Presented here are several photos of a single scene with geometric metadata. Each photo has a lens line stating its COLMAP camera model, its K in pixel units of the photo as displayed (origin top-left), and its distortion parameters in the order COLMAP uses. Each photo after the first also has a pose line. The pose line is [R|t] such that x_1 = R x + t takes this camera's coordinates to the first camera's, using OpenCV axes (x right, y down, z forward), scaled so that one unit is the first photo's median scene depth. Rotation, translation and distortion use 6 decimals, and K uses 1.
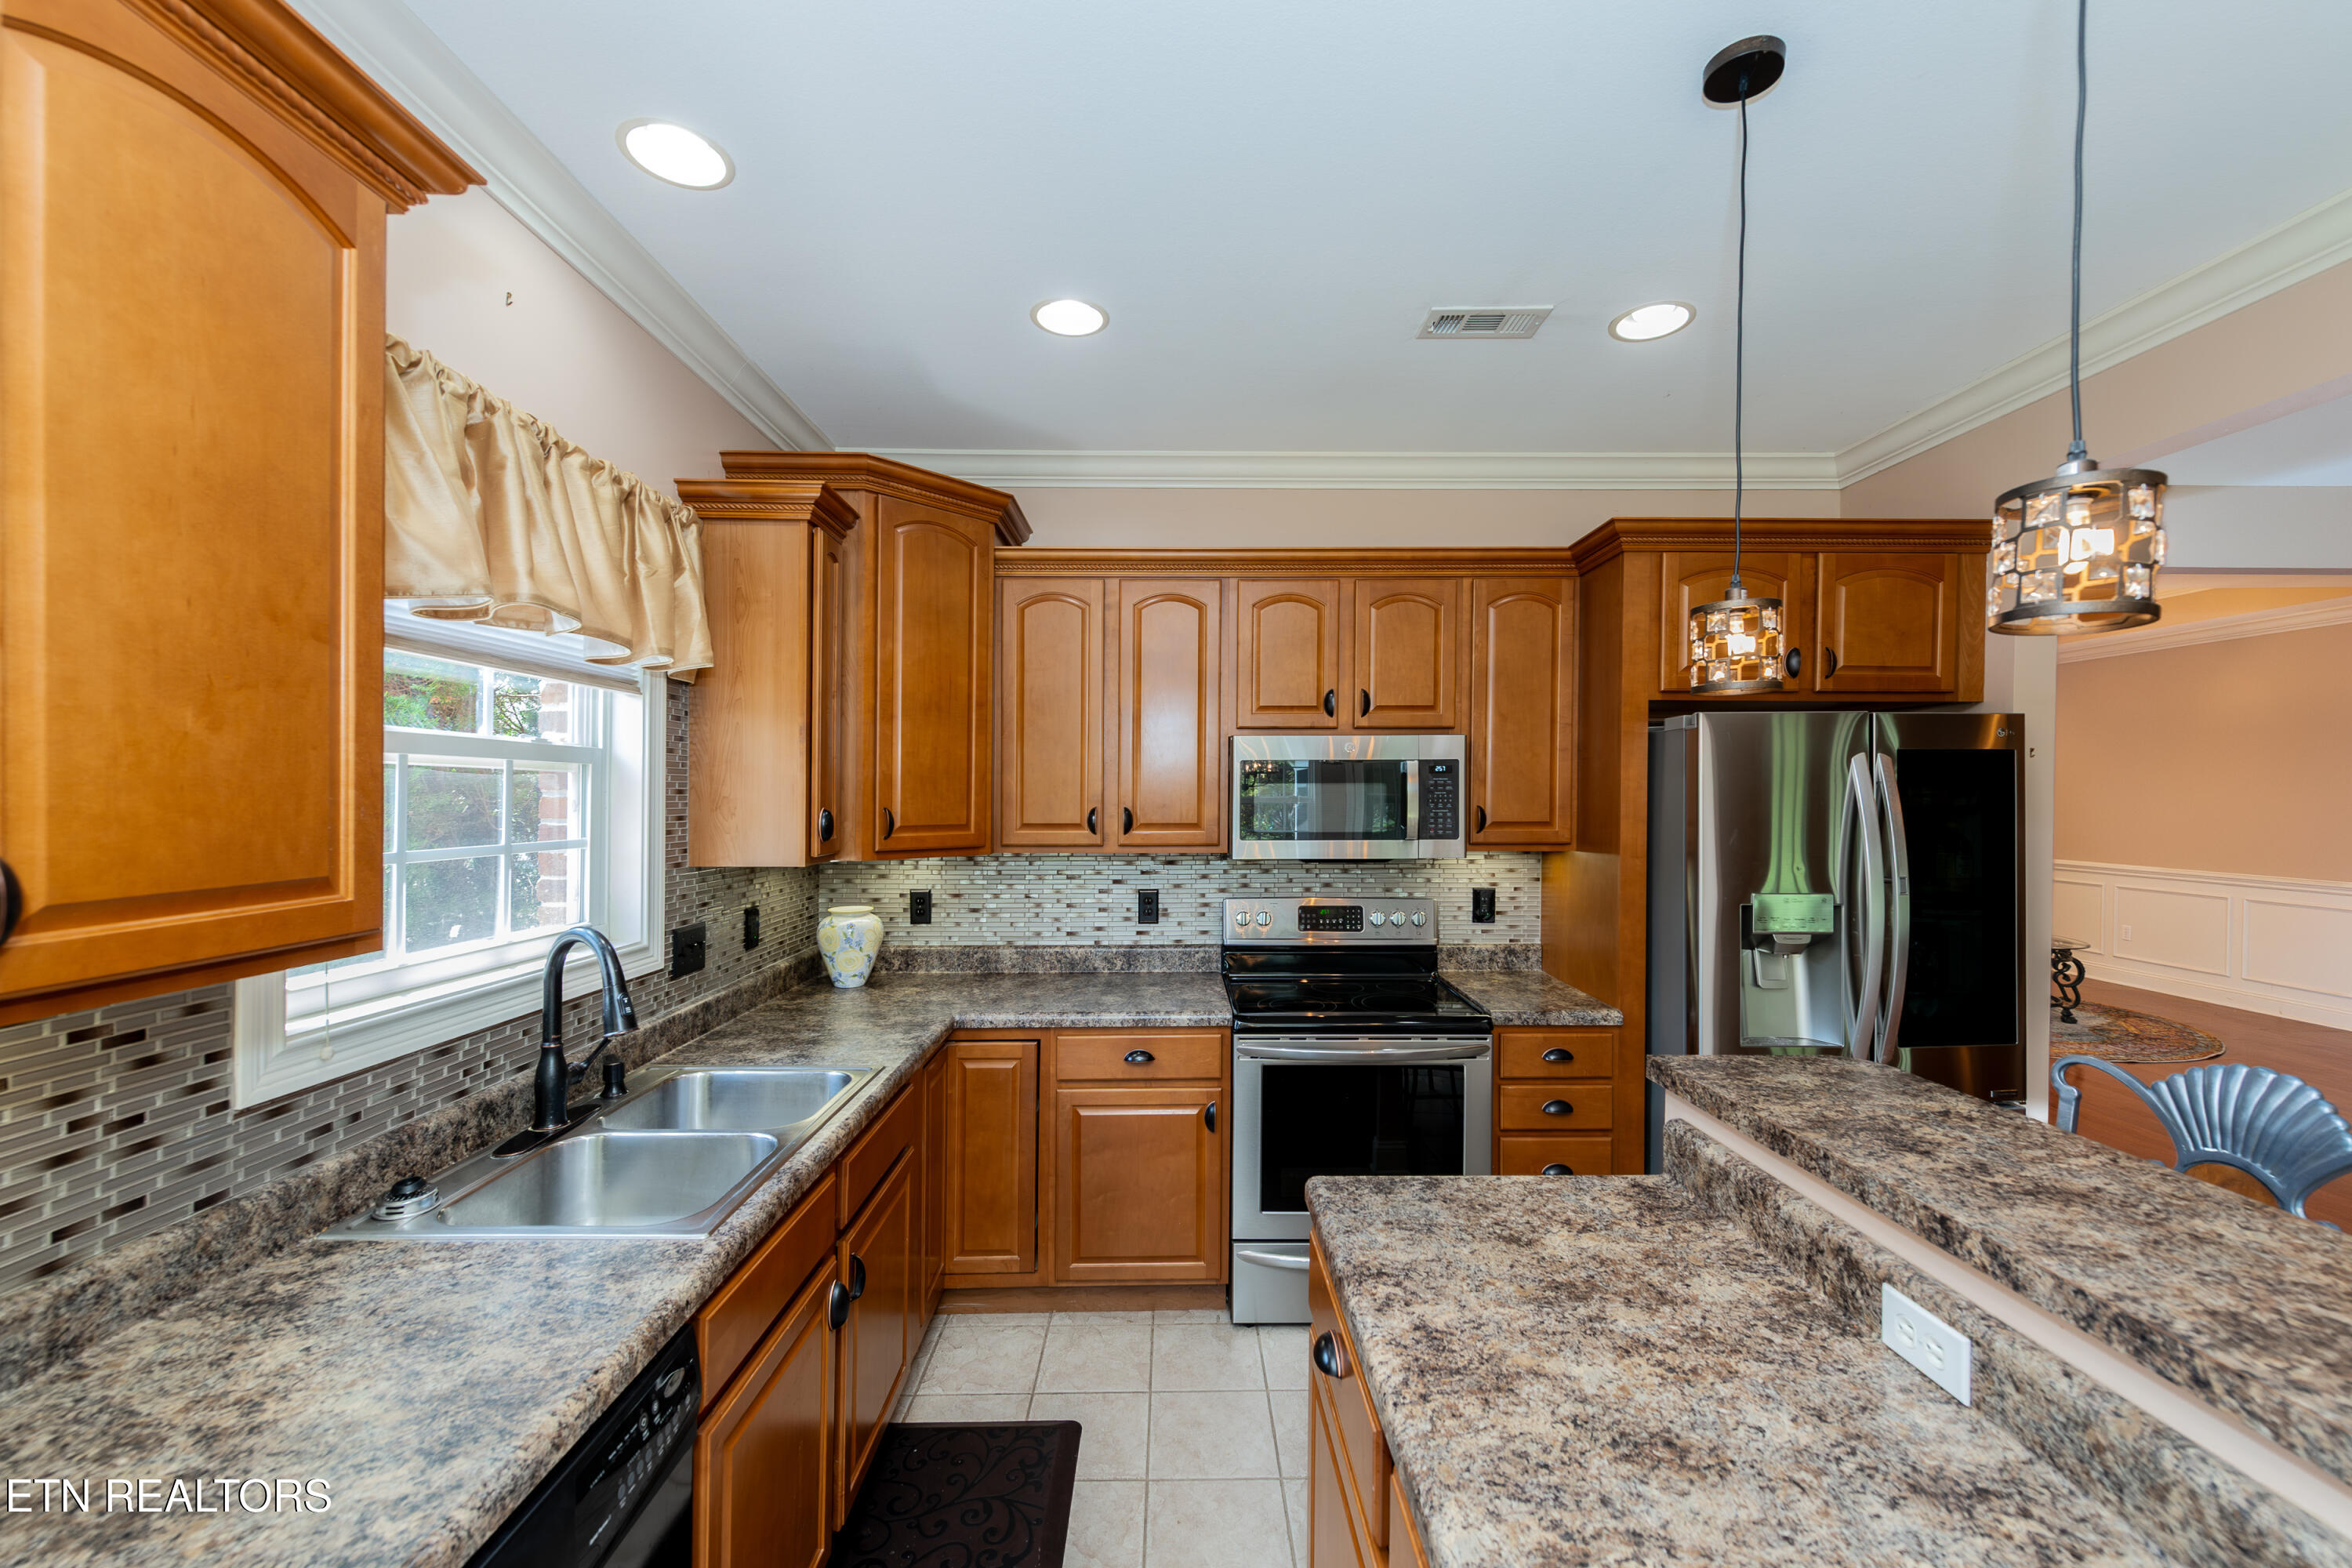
lens RADIAL K [[882.5, 0, 1227.8], [0, 882.5, 788.1], [0, 0, 1]] dist [0.003075, 0.000025]
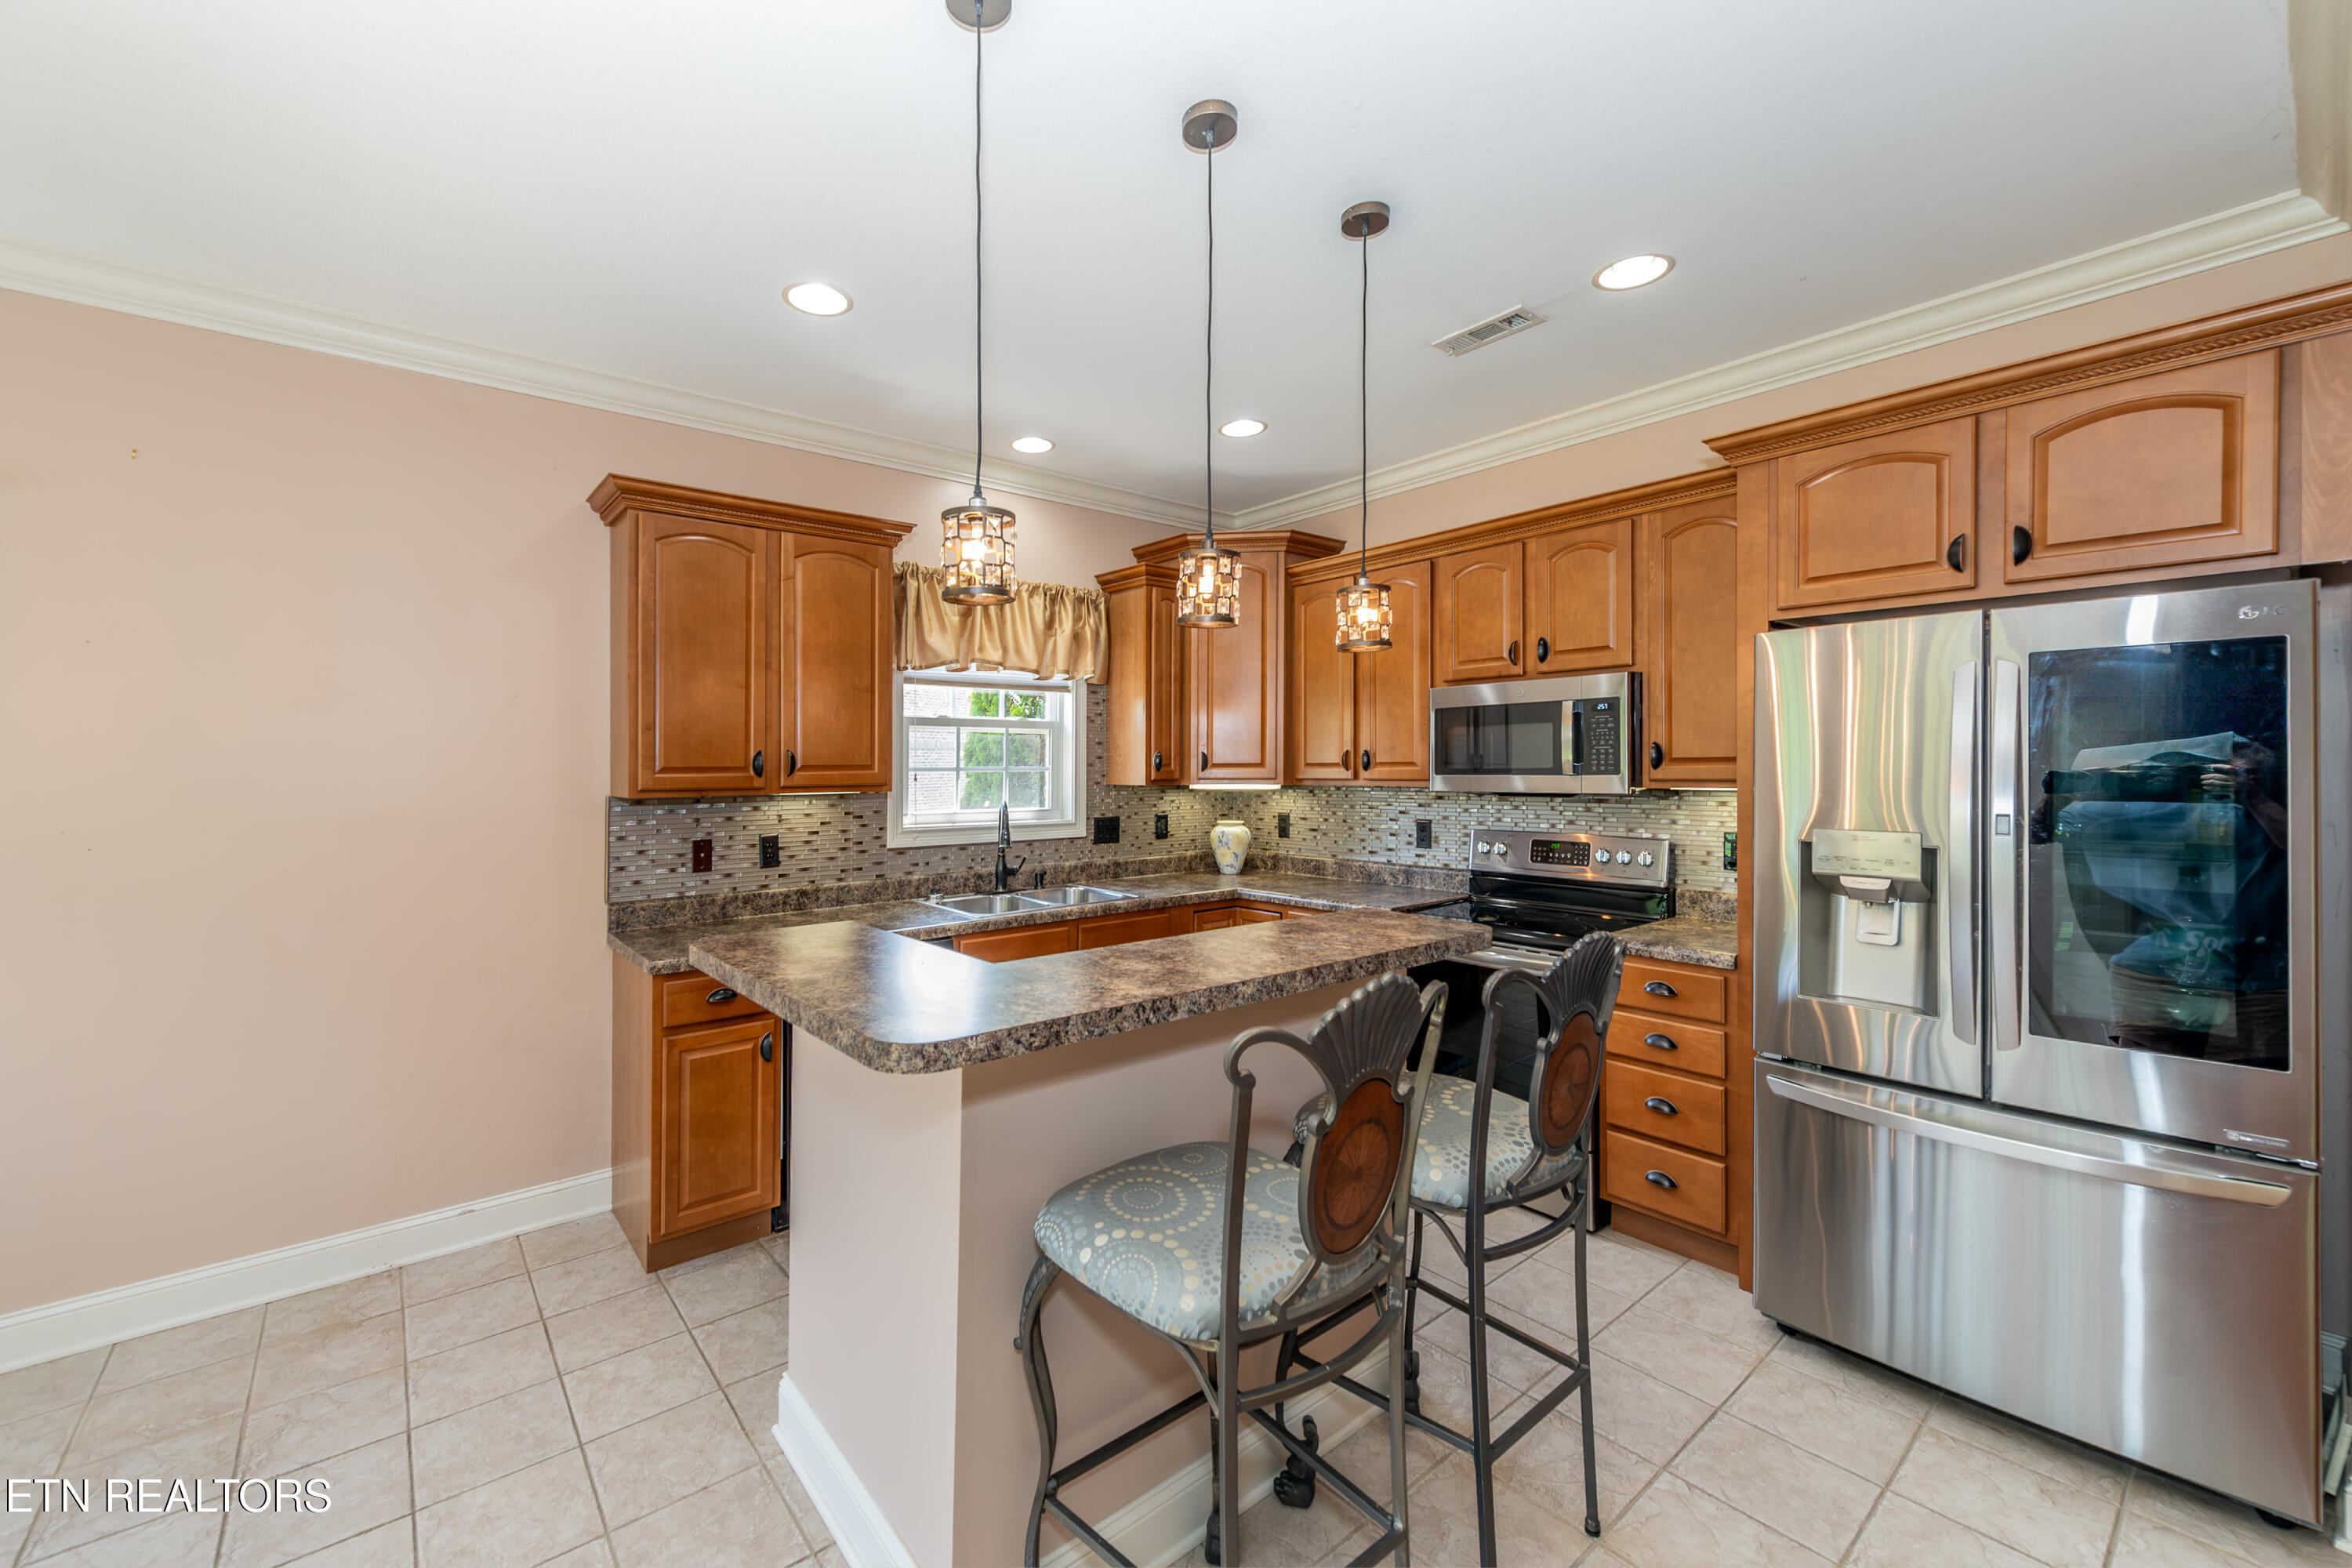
lens RADIAL K [[951.1, 0, 1130.7], [0, 951.1, 716.5], [0, 0, 1]] dist [0.000879, 0.000027]
pose [[0.601018, -0.047266, -0.797837, 0.976889], [0.012529, 0.998684, -0.049726, 0.046885], [0.799137, 0.019890, 0.600819, -0.136903]]
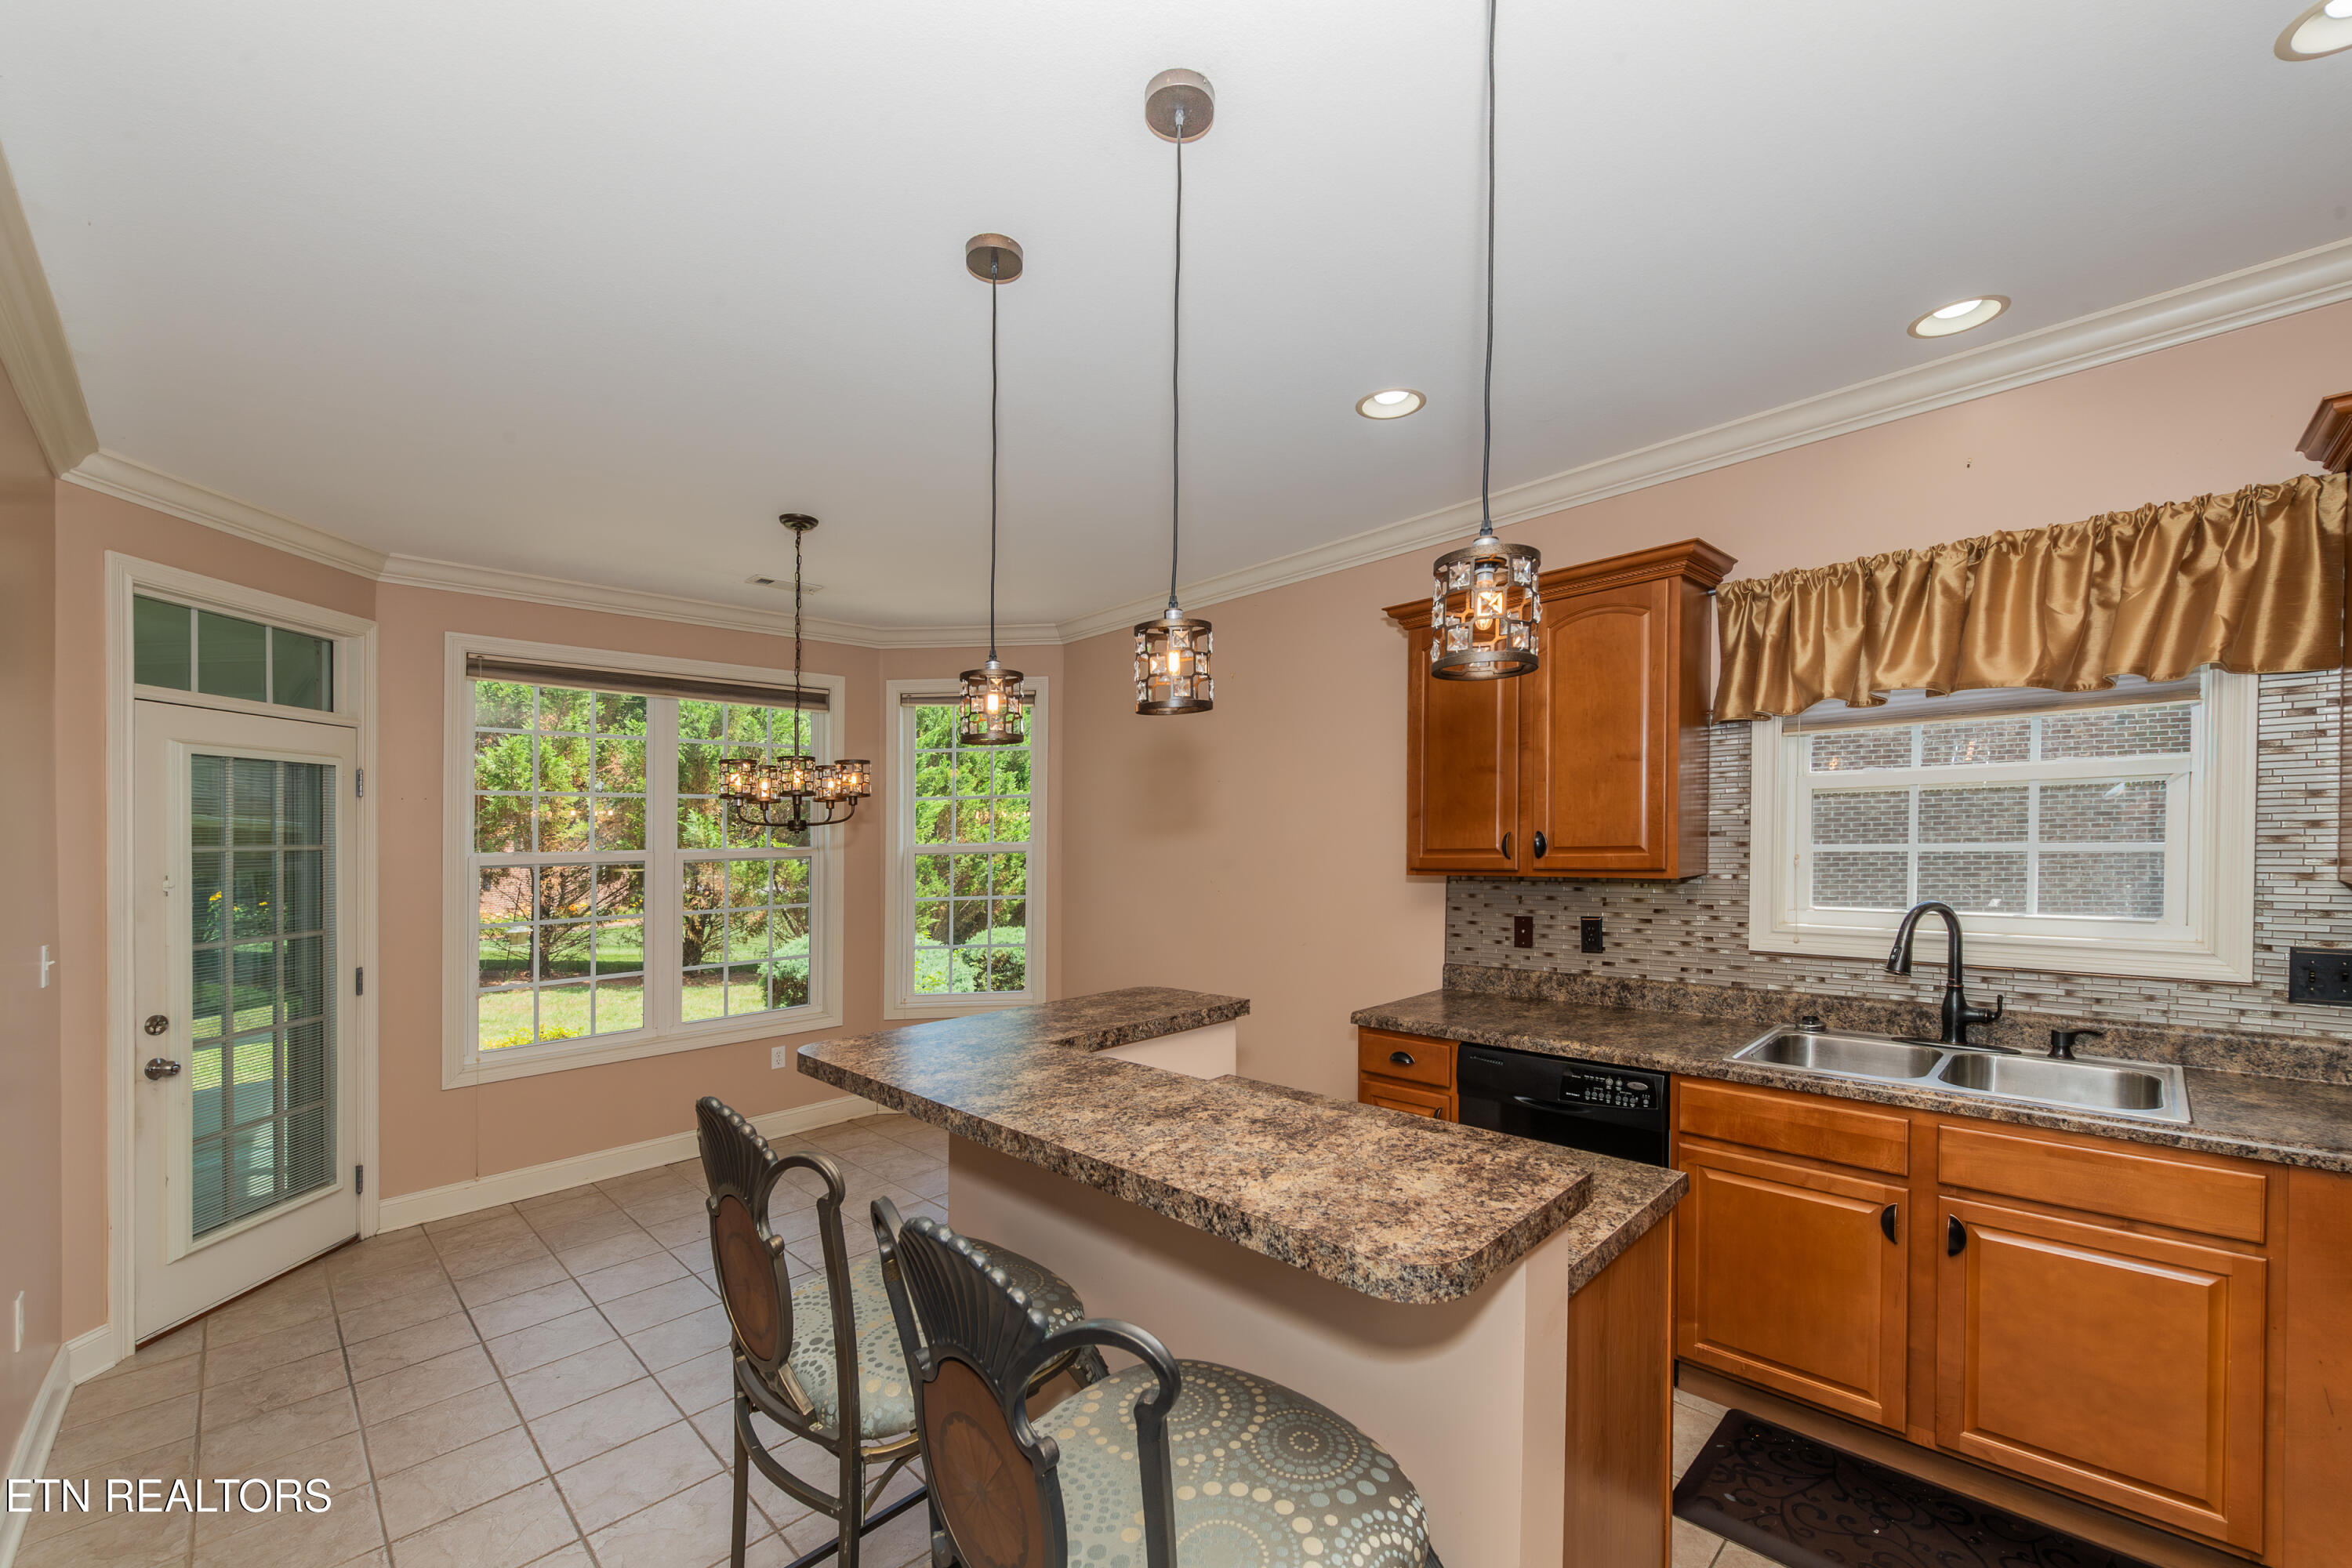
lens RADIAL K [[929.9, 0, 1184.5], [0, 929.9, 807.2], [0, 0, 1]] dist [-0.001759, -0.000491]
pose [[-0.721531, -0.005159, -0.692363, 0.816697], [0.024289, 0.999168, -0.032757, 0.018622], [0.691956, -0.040452, -0.720806, 0.879760]]
